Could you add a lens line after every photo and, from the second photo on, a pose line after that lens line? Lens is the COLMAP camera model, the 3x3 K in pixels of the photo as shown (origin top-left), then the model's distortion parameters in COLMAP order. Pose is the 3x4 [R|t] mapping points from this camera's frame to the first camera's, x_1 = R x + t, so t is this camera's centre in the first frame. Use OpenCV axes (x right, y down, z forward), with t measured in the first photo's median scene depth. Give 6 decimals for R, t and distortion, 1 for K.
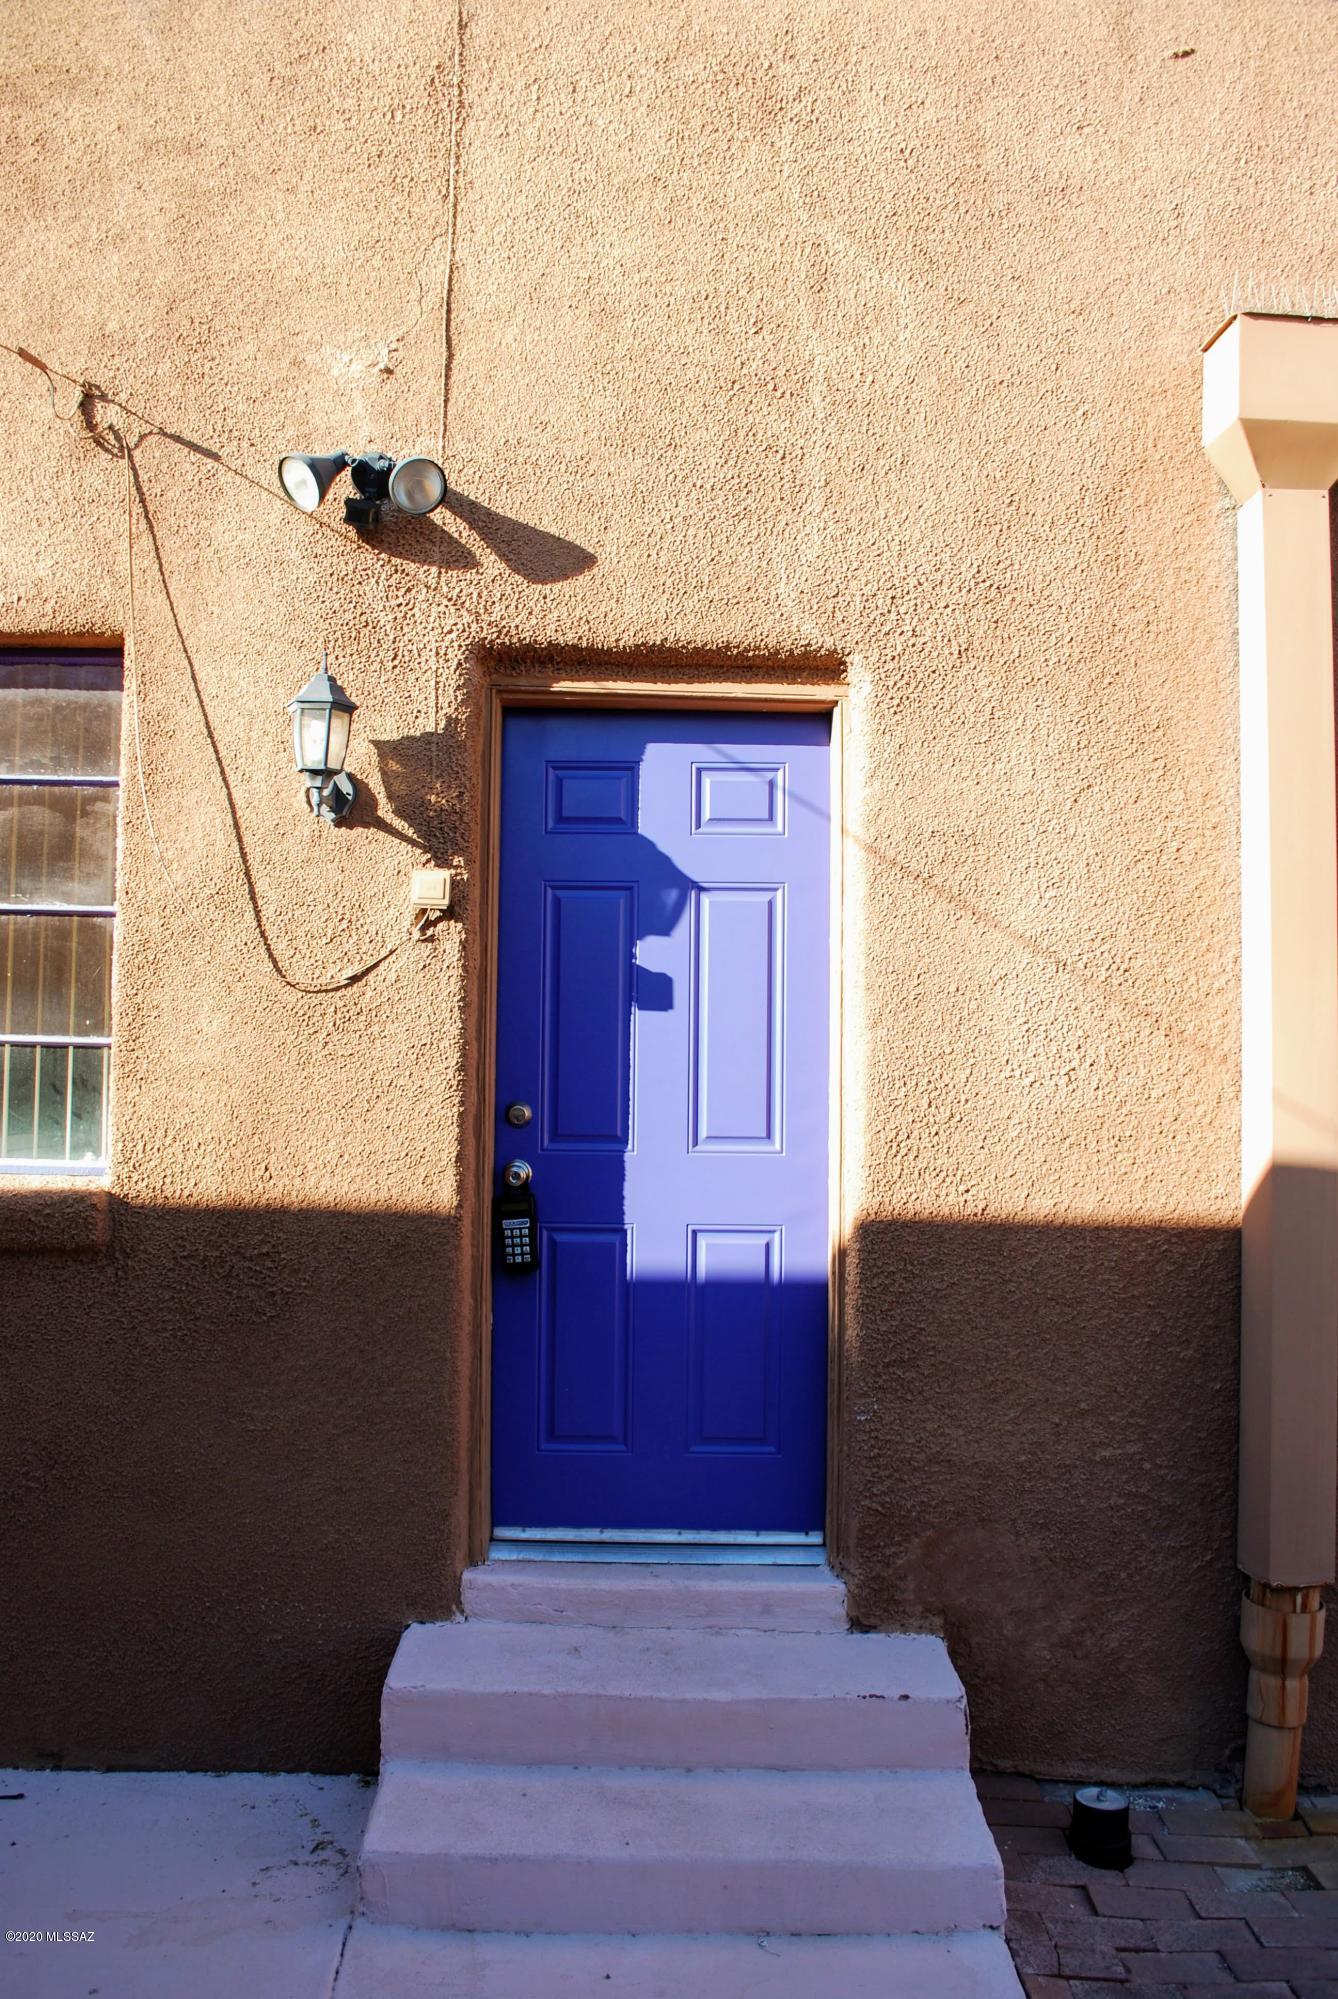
lens RADIAL K [[1581.3, 0, 665.2], [0, 1581.3, 995.5], [0, 0, 1]] dist [-0.077937, 0.001337]
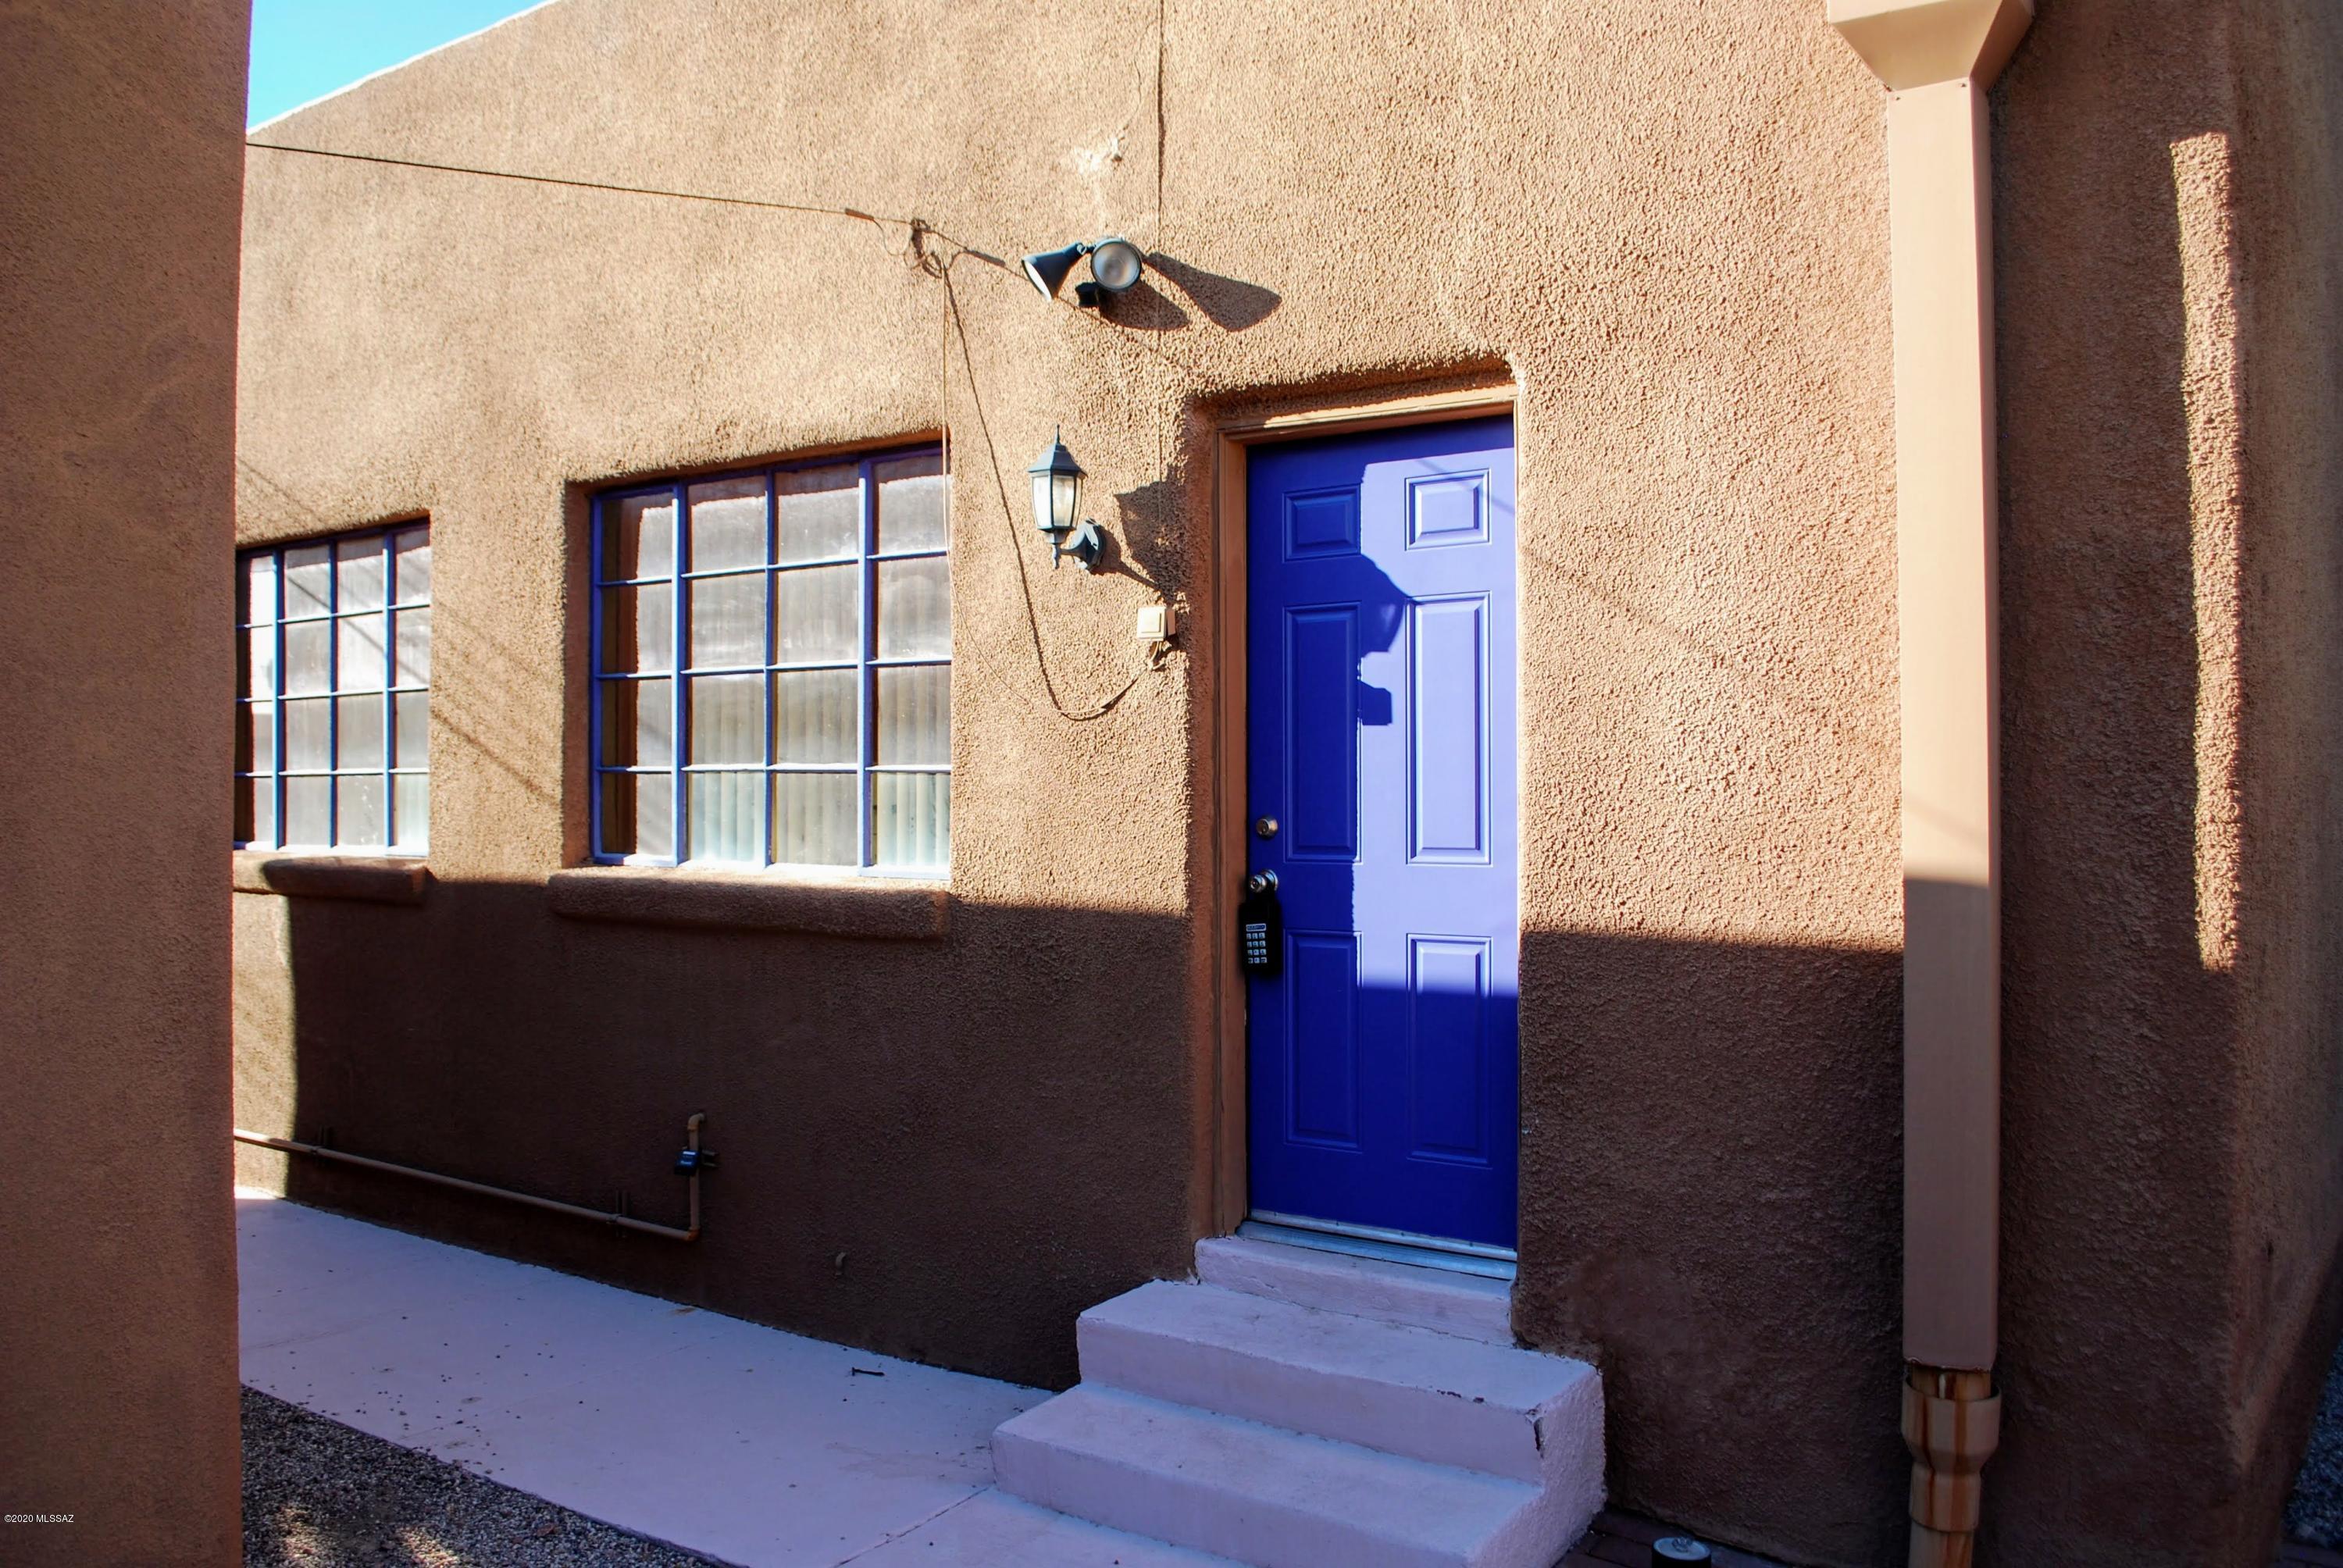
lens RADIAL K [[1853.2, 0, 1186.6], [0, 1853.2, 786.1], [0, 0, 1]] dist [-0.077937, 0.001337]
pose [[0.813626, -0.017916, -0.581112, 0.619897], [0.036620, 0.999120, 0.020469, 0.020924], [0.580234, -0.037934, 0.813566, -0.053707]]
